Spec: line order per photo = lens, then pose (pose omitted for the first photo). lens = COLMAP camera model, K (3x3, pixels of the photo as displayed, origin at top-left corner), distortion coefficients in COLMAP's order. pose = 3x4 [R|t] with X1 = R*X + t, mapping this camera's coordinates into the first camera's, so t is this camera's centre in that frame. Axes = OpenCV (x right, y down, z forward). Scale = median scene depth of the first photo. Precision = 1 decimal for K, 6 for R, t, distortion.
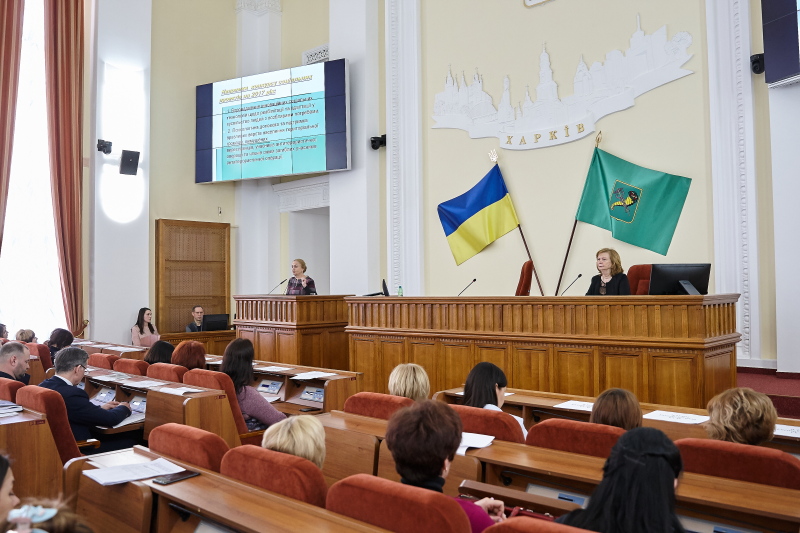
lens RADIAL K [[702.7, 0, 397.5], [0, 702.7, 263.1], [0, 0, 1]] dist [-0.079654, 0.039915]
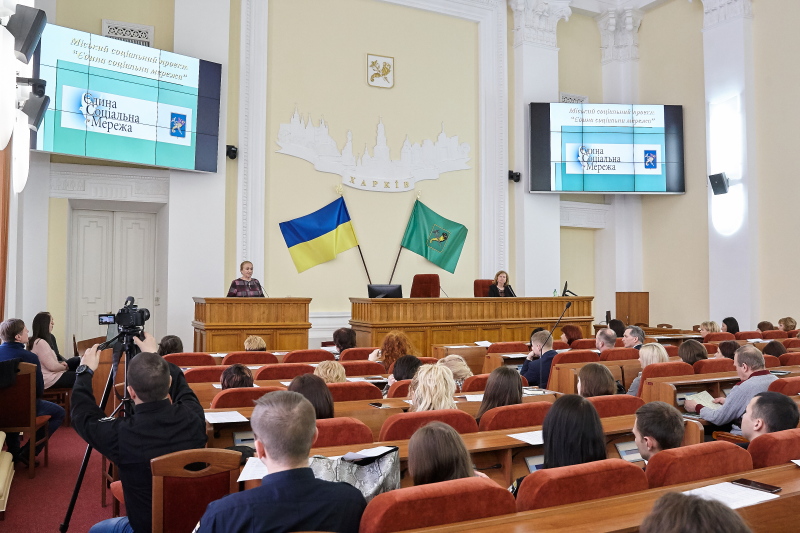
lens RADIAL K [[702.7, 0, 400.9], [0, 702.7, 265.2], [0, 0, 1]] dist [-0.079654, 0.039915]
pose [[0.346551, 0.042486, 0.937069, -1.126393], [-0.038026, 0.998789, -0.031221, 0.024219], [-0.937260, -0.024814, 0.347747, 0.487855]]
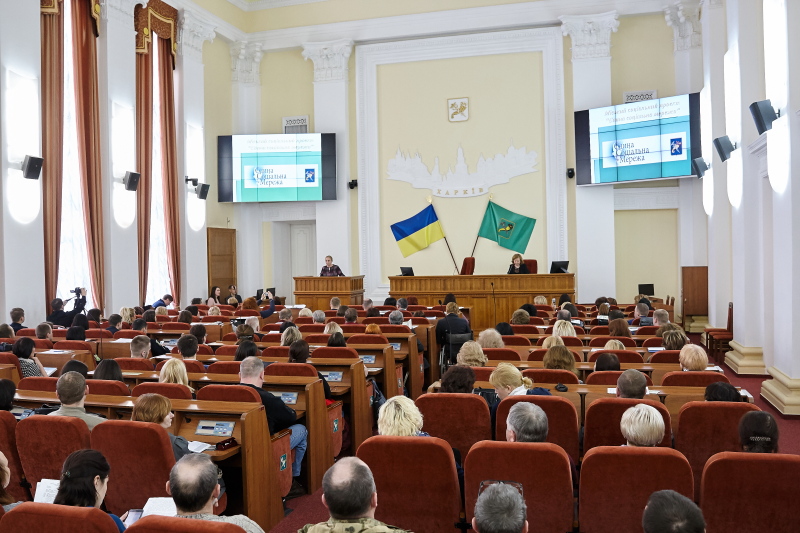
lens RADIAL K [[702.7, 0, 398.8], [0, 702.7, 269.2], [0, 0, 1]] dist [-0.079654, 0.039915]
pose [[0.886368, -0.016625, 0.462682, -0.880552], [-0.003882, 0.999053, 0.043333, -0.052737], [-0.462964, -0.040205, 0.885465, -0.682568]]
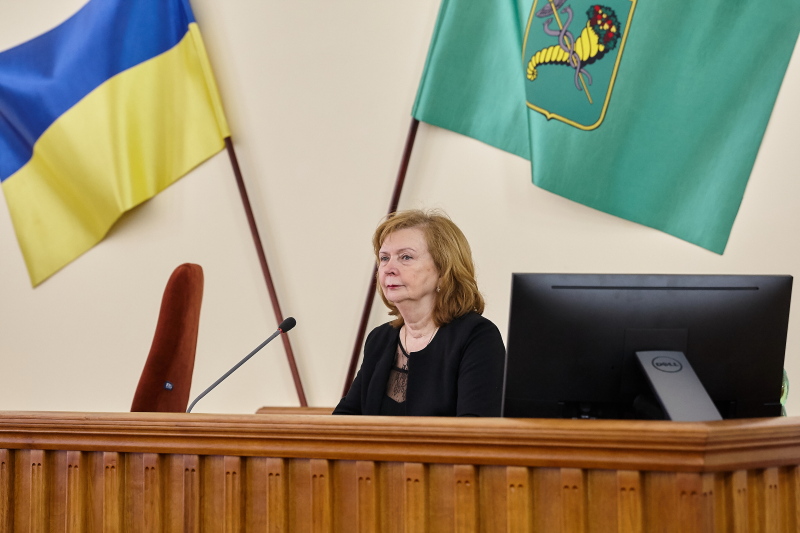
lens RADIAL K [[1884.8, 0, 401.5], [0, 1884.8, 265.6], [0, 0, 1]] dist [0.441382, 0.000000]
pose [[0.994234, 0.014210, 0.106289, 0.173164], [-0.012756, 0.999816, -0.014351, 0.005402], [-0.106473, 0.012912, 0.994232, 0.270802]]
